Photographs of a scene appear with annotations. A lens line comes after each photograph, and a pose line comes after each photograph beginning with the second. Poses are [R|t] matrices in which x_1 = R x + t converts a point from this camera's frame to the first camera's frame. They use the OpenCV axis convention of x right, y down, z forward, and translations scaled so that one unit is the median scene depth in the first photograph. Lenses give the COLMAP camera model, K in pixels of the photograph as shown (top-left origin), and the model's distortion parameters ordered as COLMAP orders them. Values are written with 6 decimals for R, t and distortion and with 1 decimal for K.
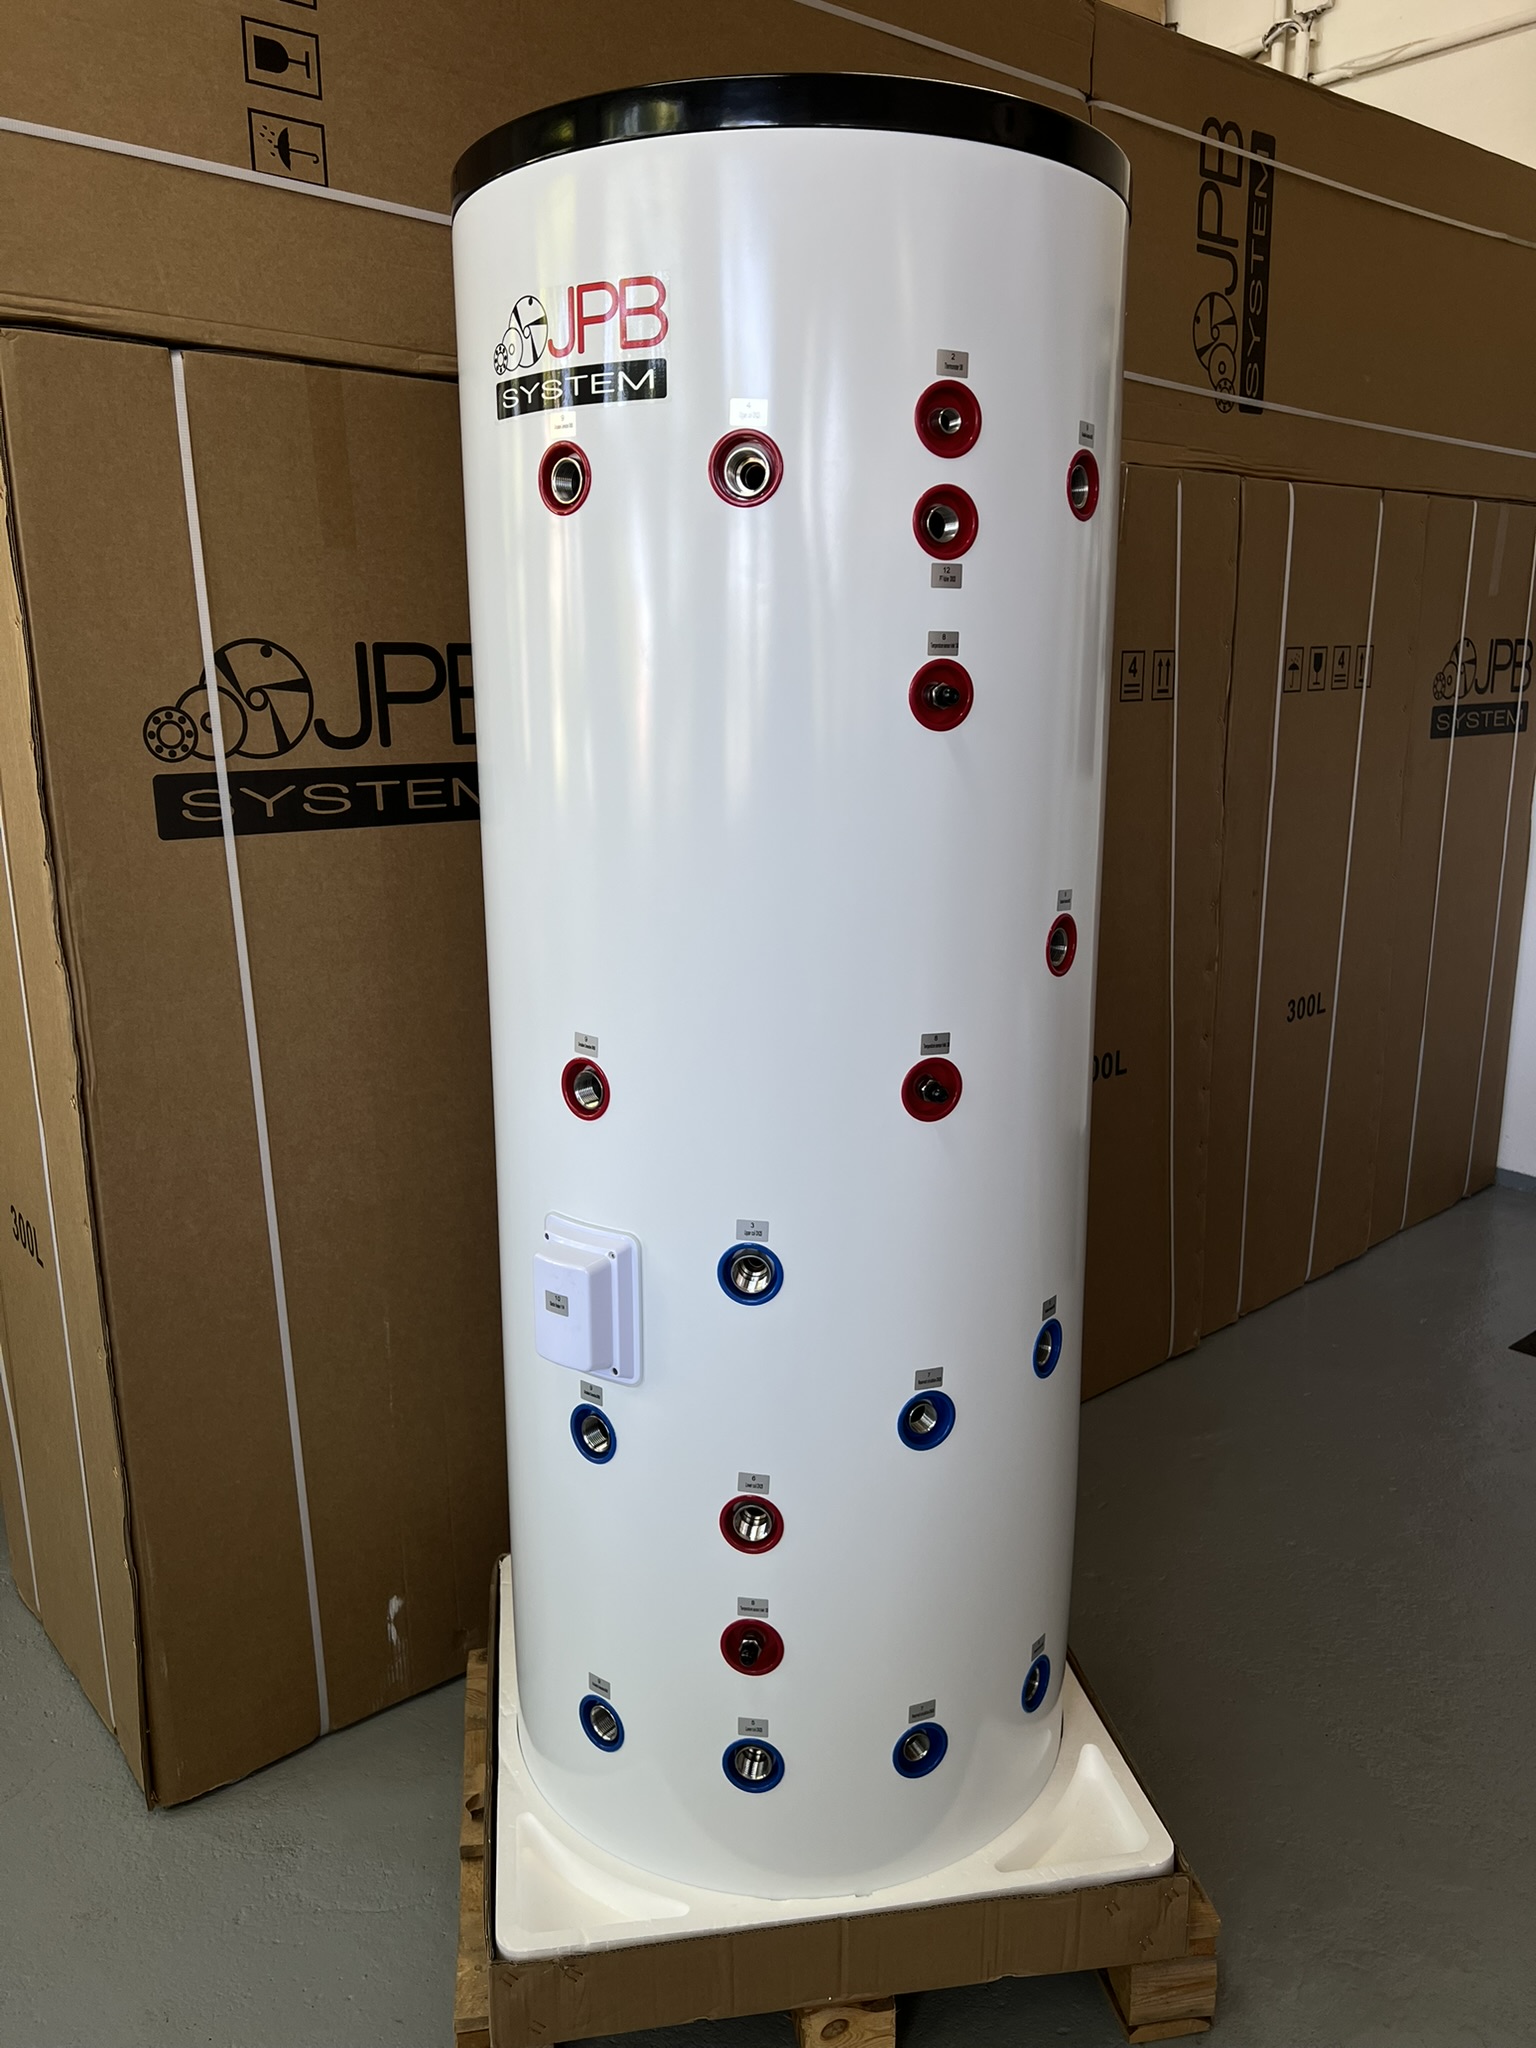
lens RADIAL K [[1537.2, 0, 768.2], [0, 1537.2, 1028.8], [0, 0, 1]] dist [0.021098, -0.019411]
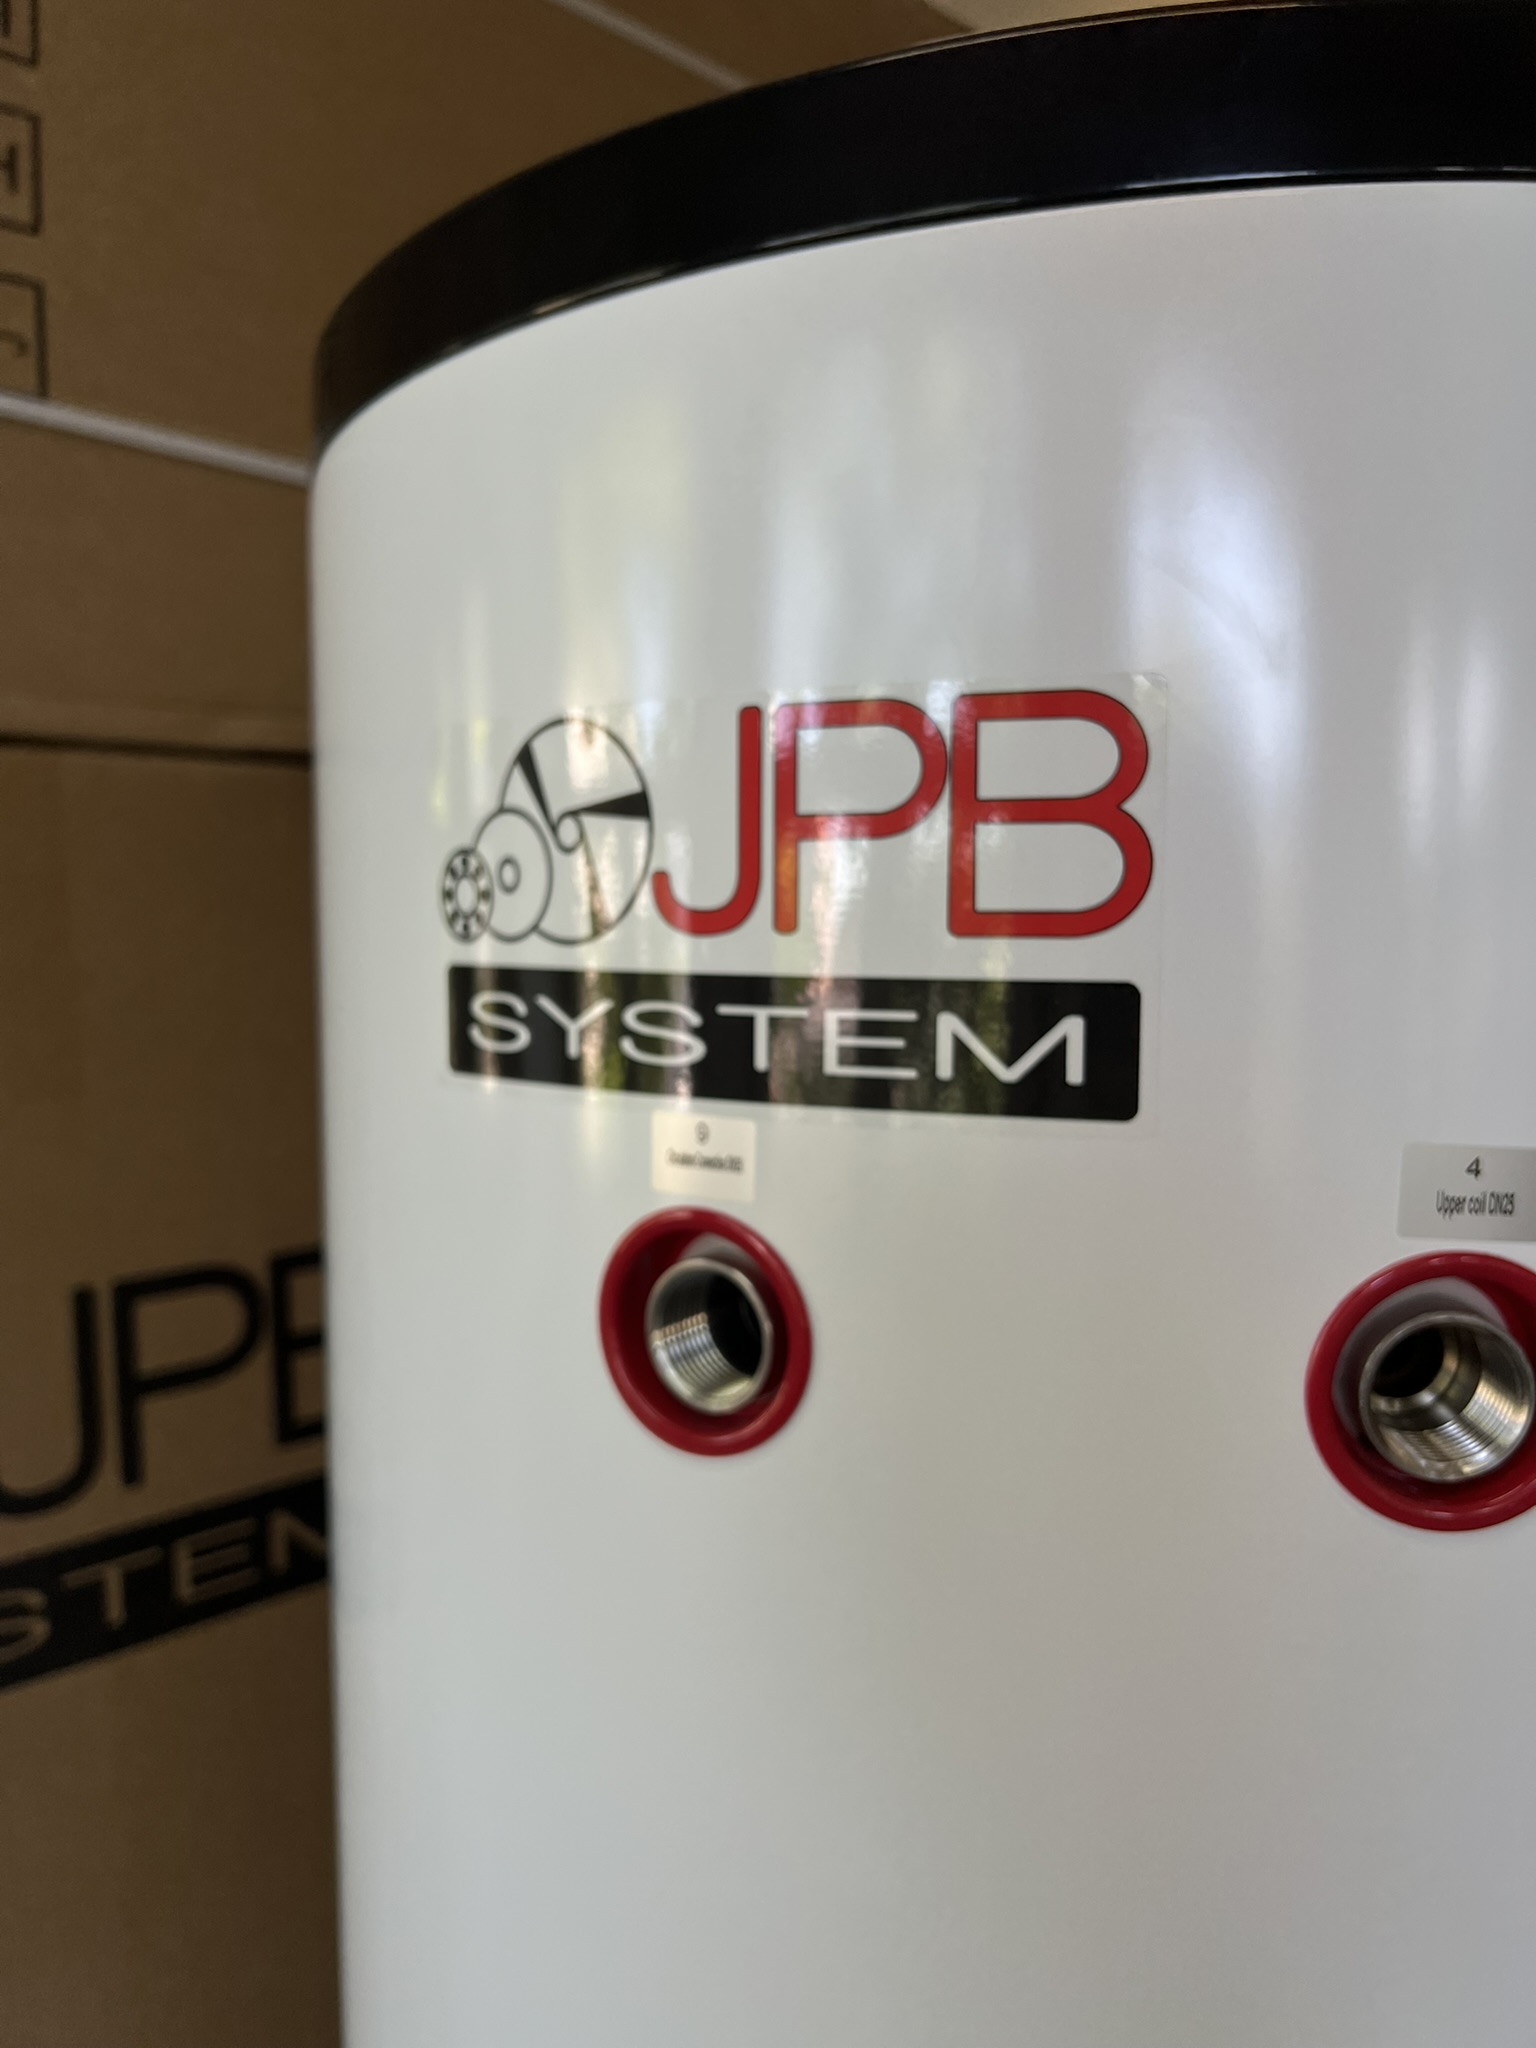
lens RADIAL K [[1537.2, 0, 771.5], [0, 1537.2, 1019.6], [0, 0, 1]] dist [0.021098, -0.019411]
pose [[0.994057, -0.004603, 0.108762, -0.107981], [0.020854, 0.988654, -0.148755, -0.267575], [-0.106843, 0.150139, 0.982875, 0.513313]]
